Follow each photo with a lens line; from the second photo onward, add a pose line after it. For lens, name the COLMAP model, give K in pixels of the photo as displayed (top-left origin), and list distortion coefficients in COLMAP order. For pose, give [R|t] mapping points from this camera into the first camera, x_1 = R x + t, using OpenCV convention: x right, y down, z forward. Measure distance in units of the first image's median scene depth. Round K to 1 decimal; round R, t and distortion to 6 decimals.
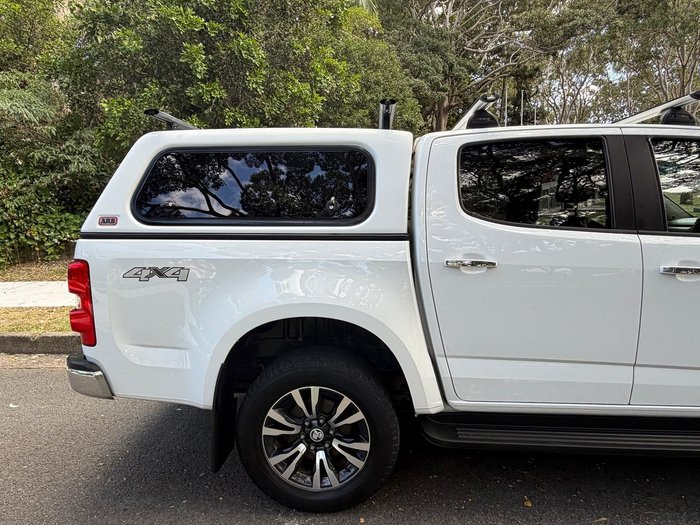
lens RADIAL K [[442.4, 0, 346.0], [0, 442.4, 266.3], [0, 0, 1]] dist [0.000222, -0.000202]
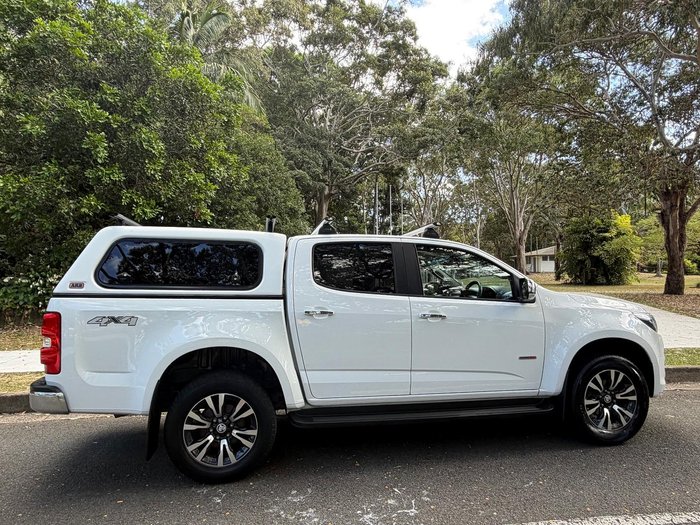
lens RADIAL K [[442.4, 0, 346.0], [0, 442.4, 266.3], [0, 0, 1]] dist [0.000222, -0.000202]
pose [[0.967188, 0.025216, 0.252809, -0.048923], [0.018423, 0.985481, -0.168781, 0.096735], [-0.253394, 0.167901, 0.952681, -0.616662]]
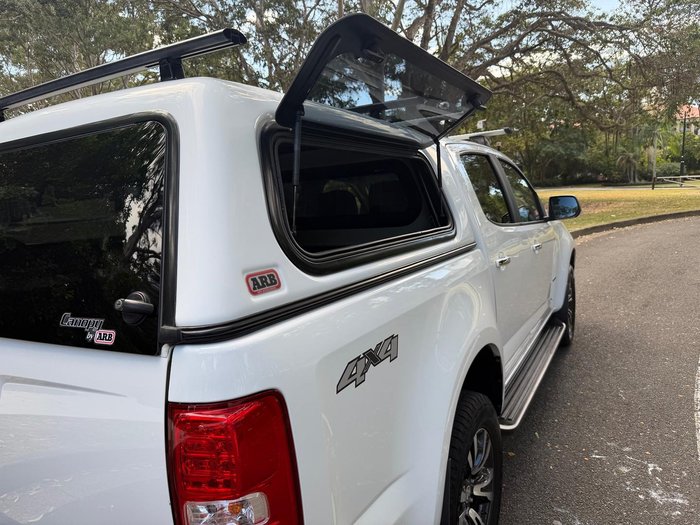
lens RADIAL K [[502.5, 0, 350.0], [0, 502.5, 262.5], [0, 0, 1]] dist [0.024487, -0.043747]
pose [[0.431078, -0.133293, 0.892415, -0.909055], [0.173391, 0.982833, 0.063042, -0.133618], [-0.885498, 0.127561, 0.446790, 0.703930]]
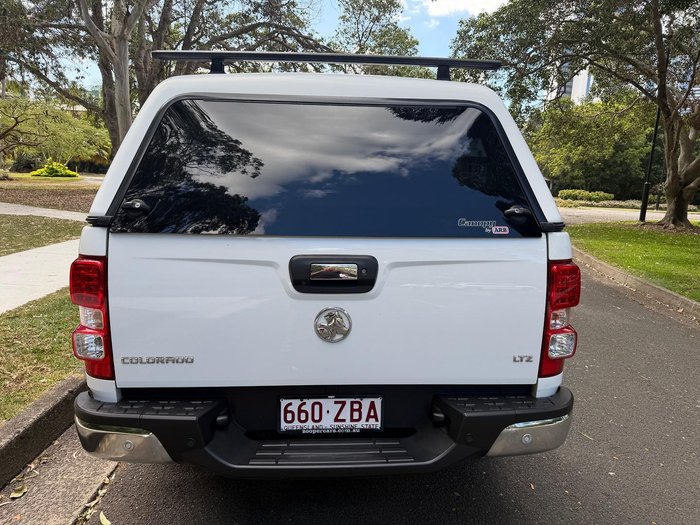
lens RADIAL K [[467.6, 0, 348.7], [0, 467.6, 267.3], [0, 0, 1]] dist [0.002796, -0.000491]
pose [[-0.122105, -0.177174, 0.976575, -1.303564], [0.106135, 0.975965, 0.190334, -0.185430], [-0.986826, 0.126889, -0.100366, 1.414307]]
